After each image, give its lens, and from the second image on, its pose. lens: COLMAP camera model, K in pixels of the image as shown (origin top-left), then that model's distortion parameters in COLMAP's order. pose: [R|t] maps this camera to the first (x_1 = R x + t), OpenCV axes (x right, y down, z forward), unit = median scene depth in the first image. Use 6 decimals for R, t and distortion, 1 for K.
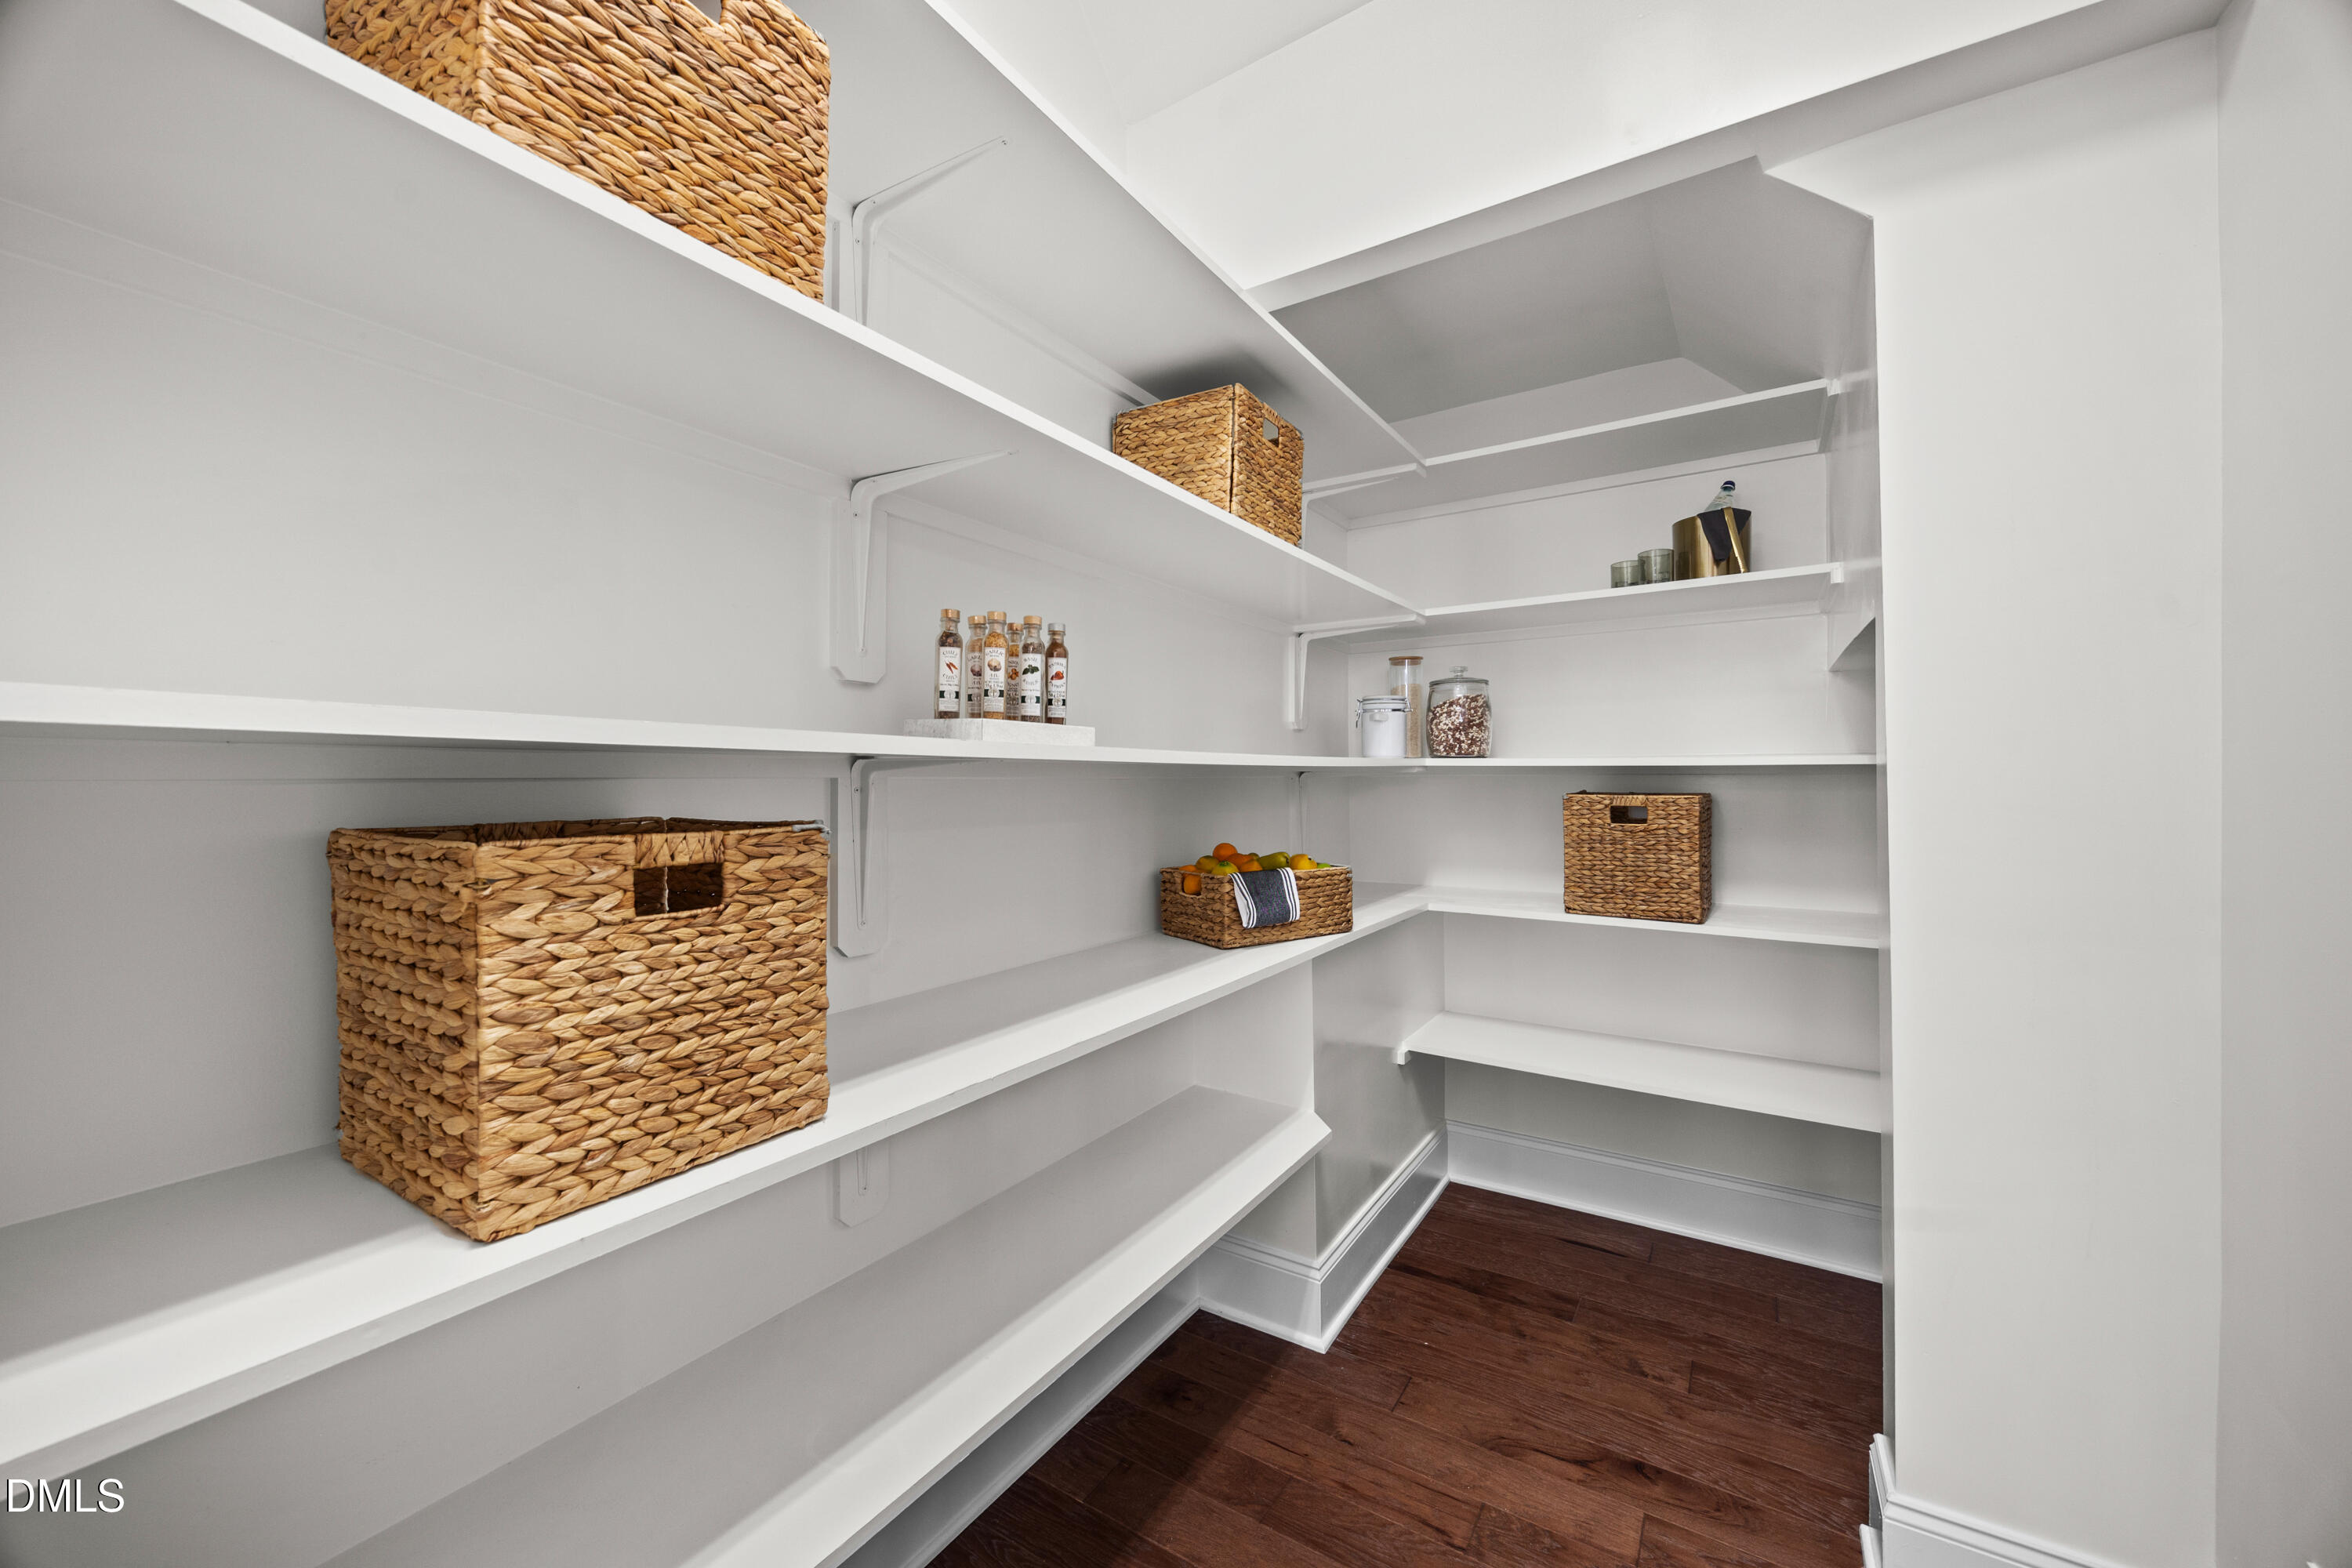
lens RADIAL K [[927.7, 0, 1173.7], [0, 927.7, 791.8], [0, 0, 1]] dist [0.000758, 0.000267]
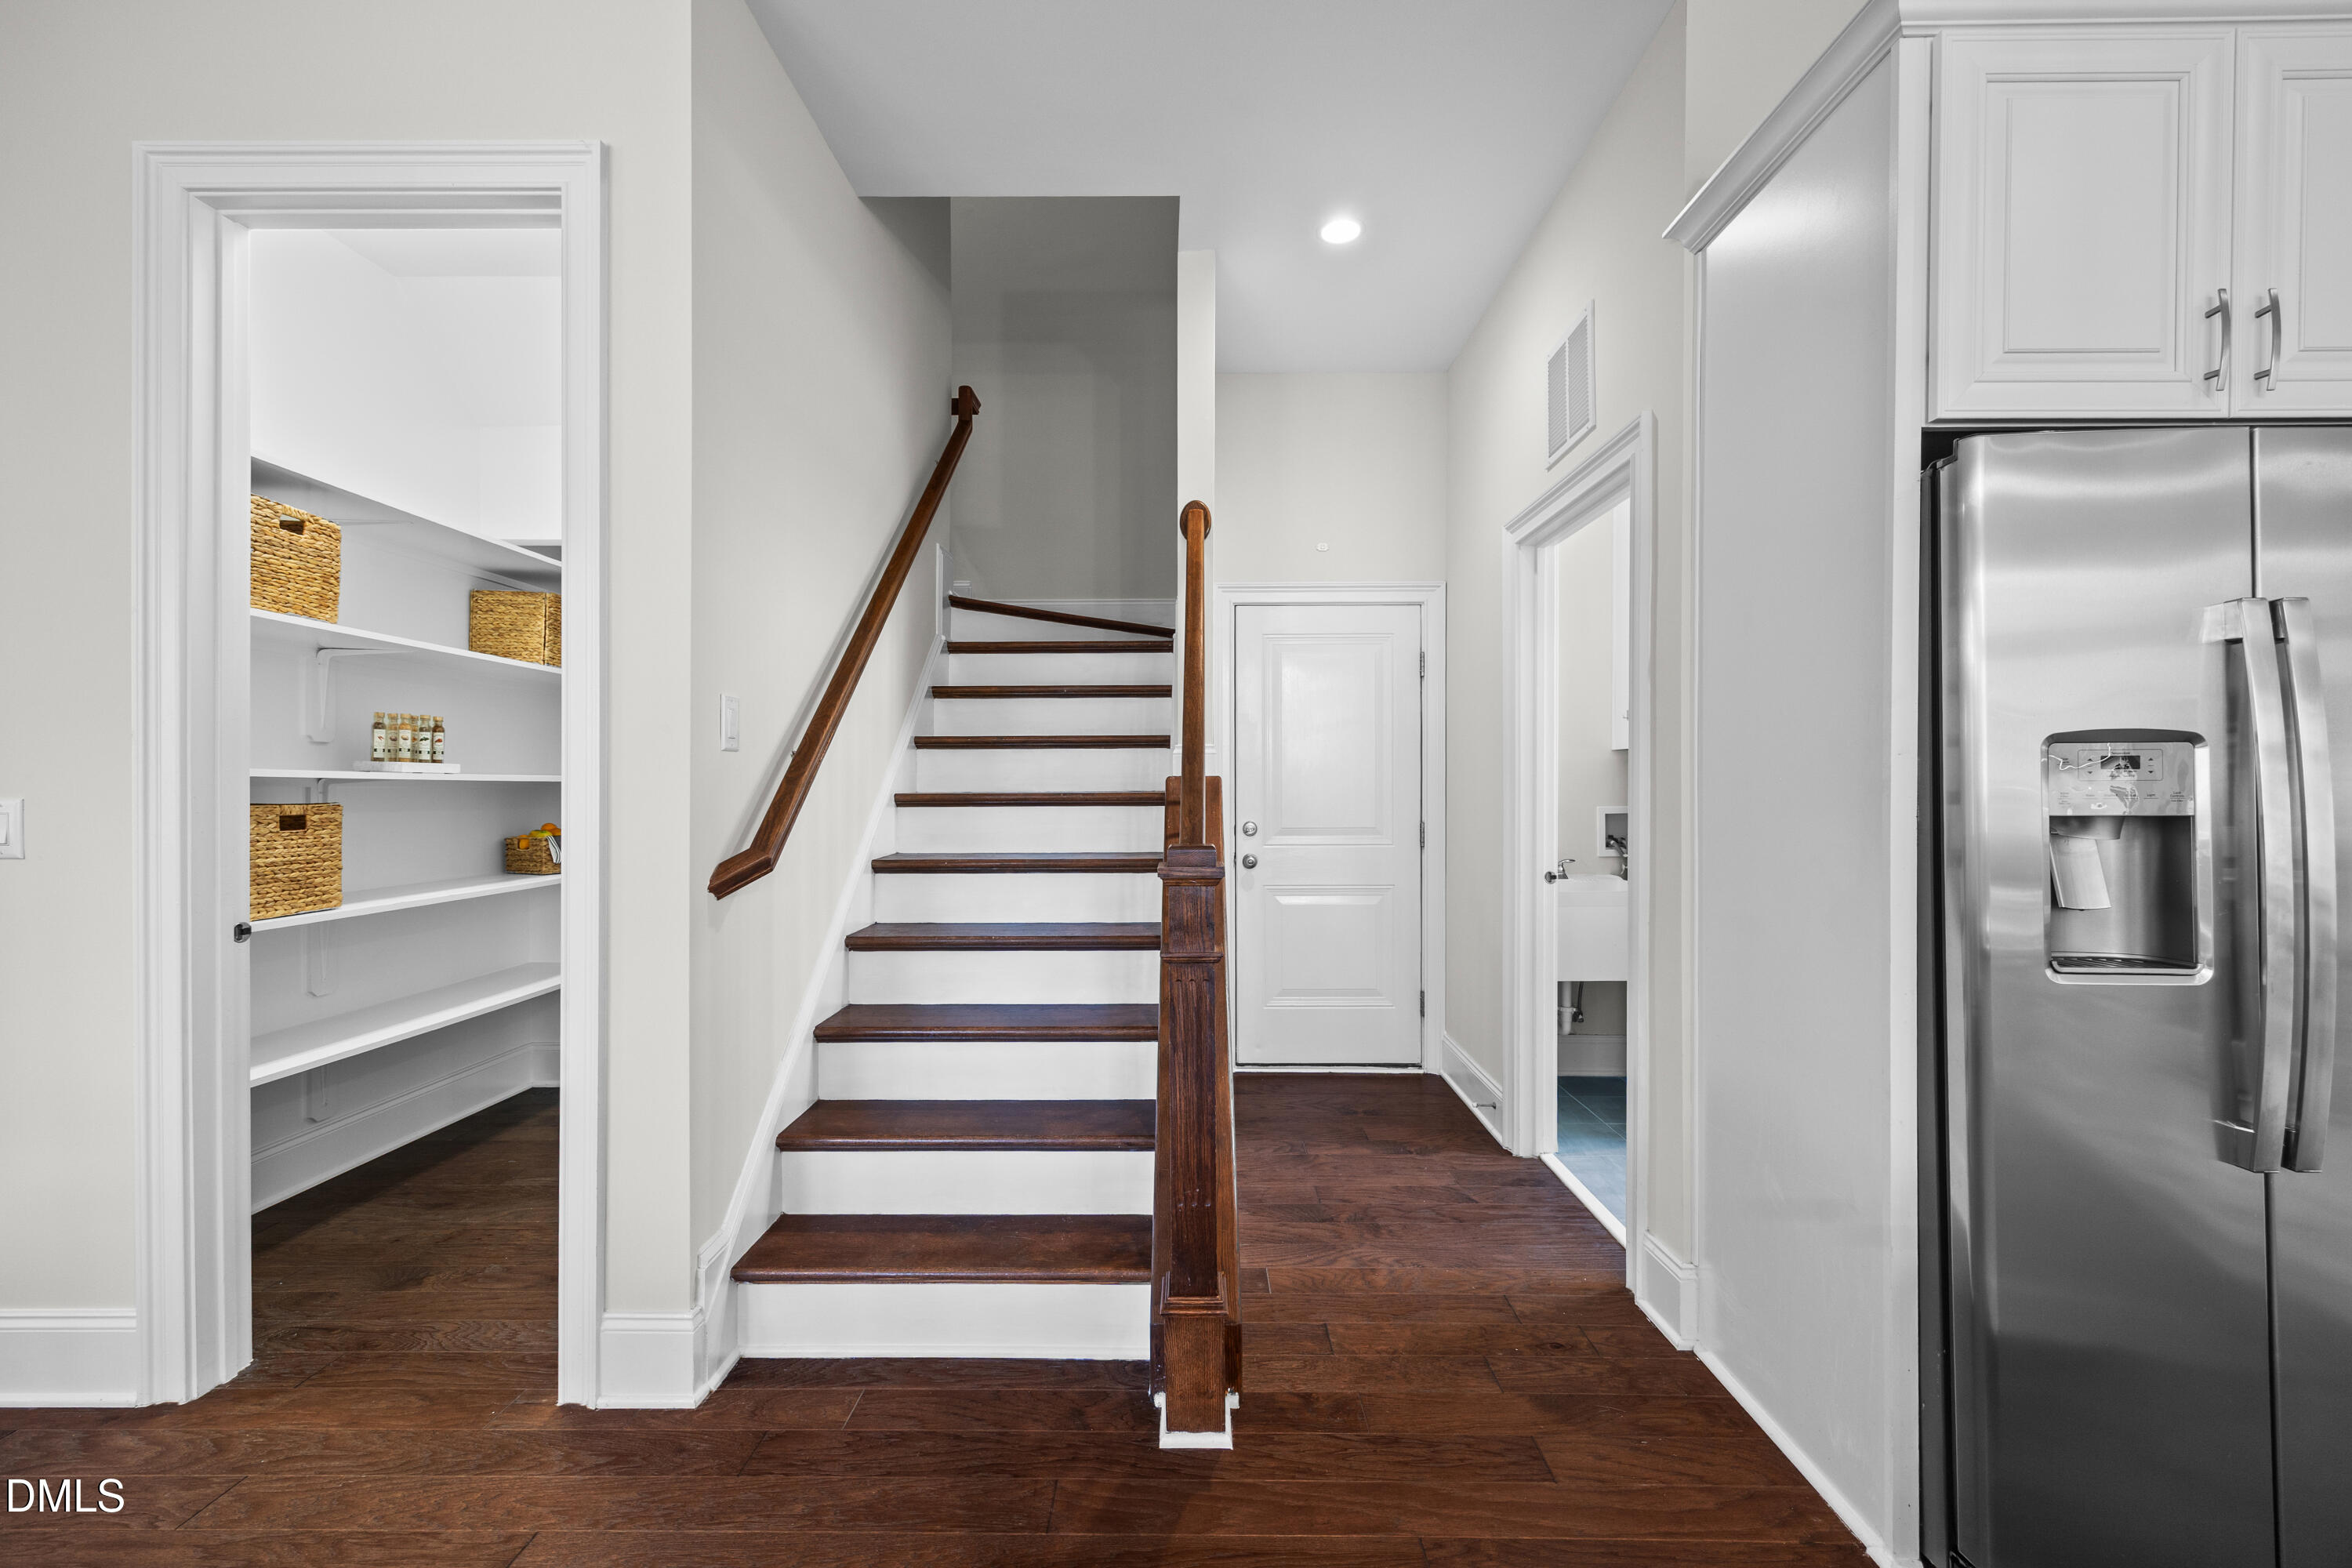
lens RADIAL K [[927.7, 0, 1173.7], [0, 927.7, 791.8], [0, 0, 1]] dist [0.000758, 0.000267]
pose [[0.837975, -0.000958, 0.545708, 0.144559], [0.005610, 0.999961, -0.006859, 0.022916], [-0.545680, 0.008809, 0.837947, -1.931909]]
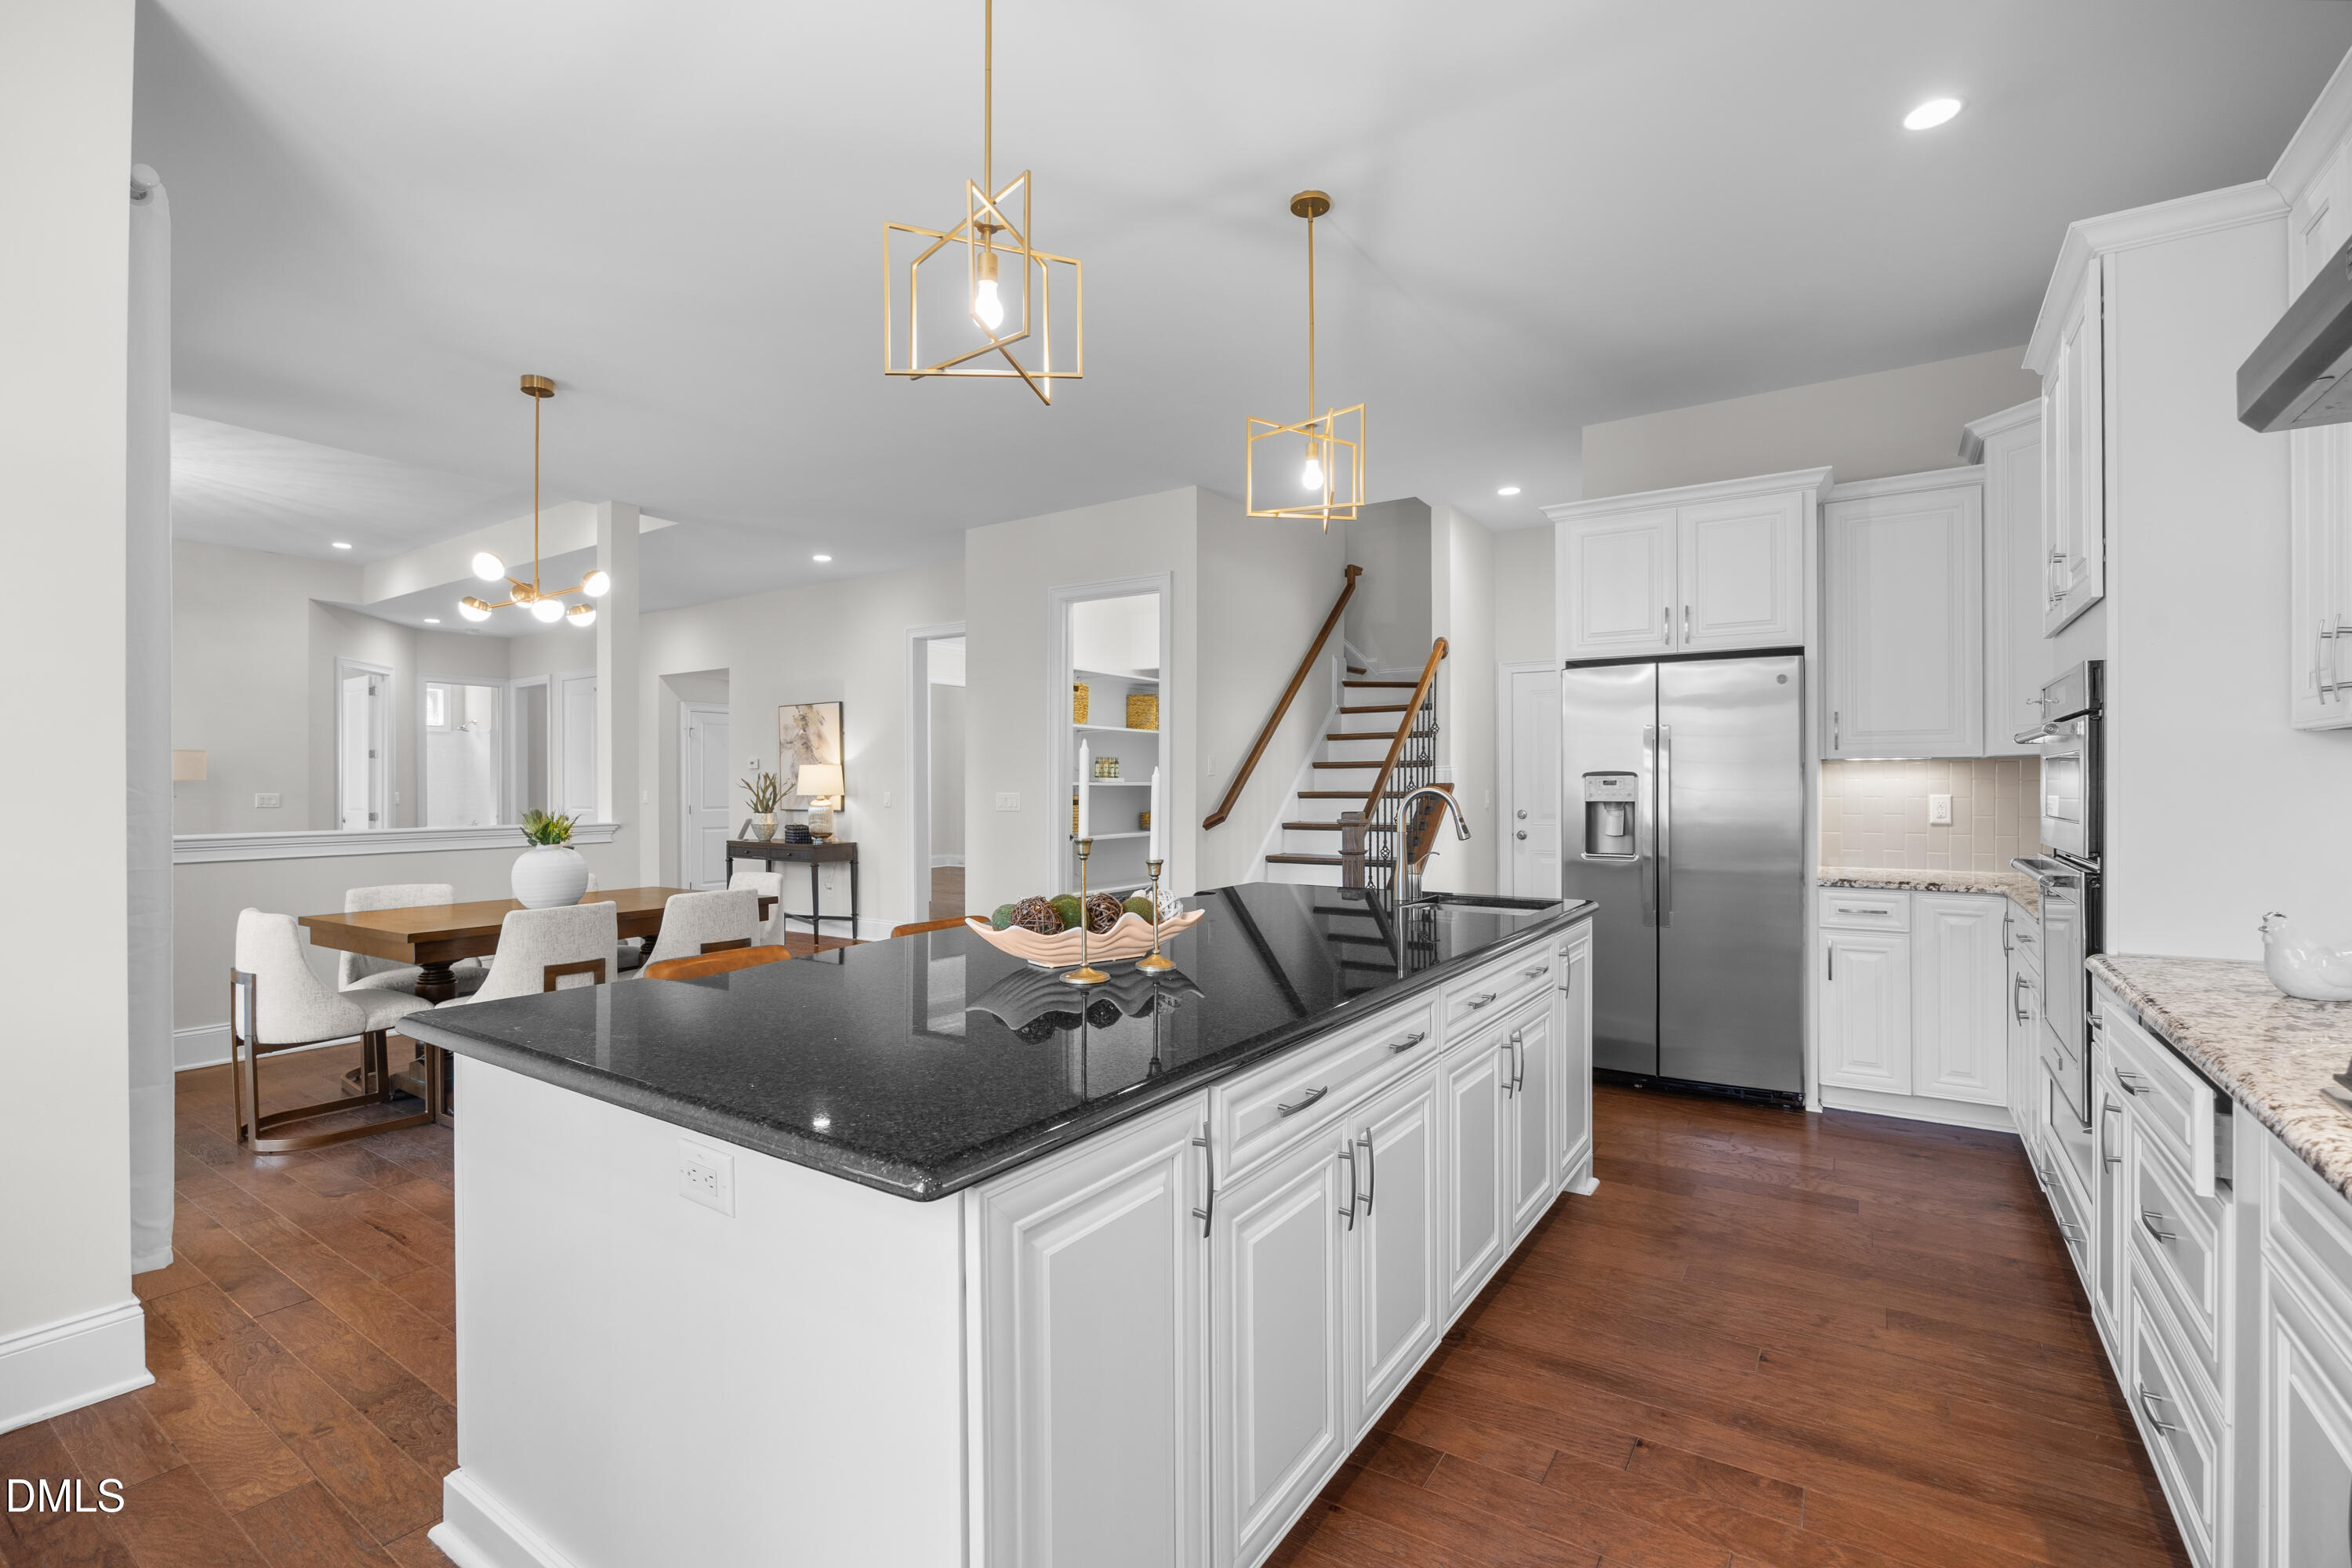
lens RADIAL K [[1051.3, 0, 1179.7], [0, 1051.3, 790.7], [0, 0, 1]] dist [-0.014673, 0.000164]
pose [[0.999999, 0.001065, 0.000997, 0.228224], [-0.001058, 0.999977, -0.006763, 0.039572], [-0.001004, 0.006762, 0.999977, -5.068367]]
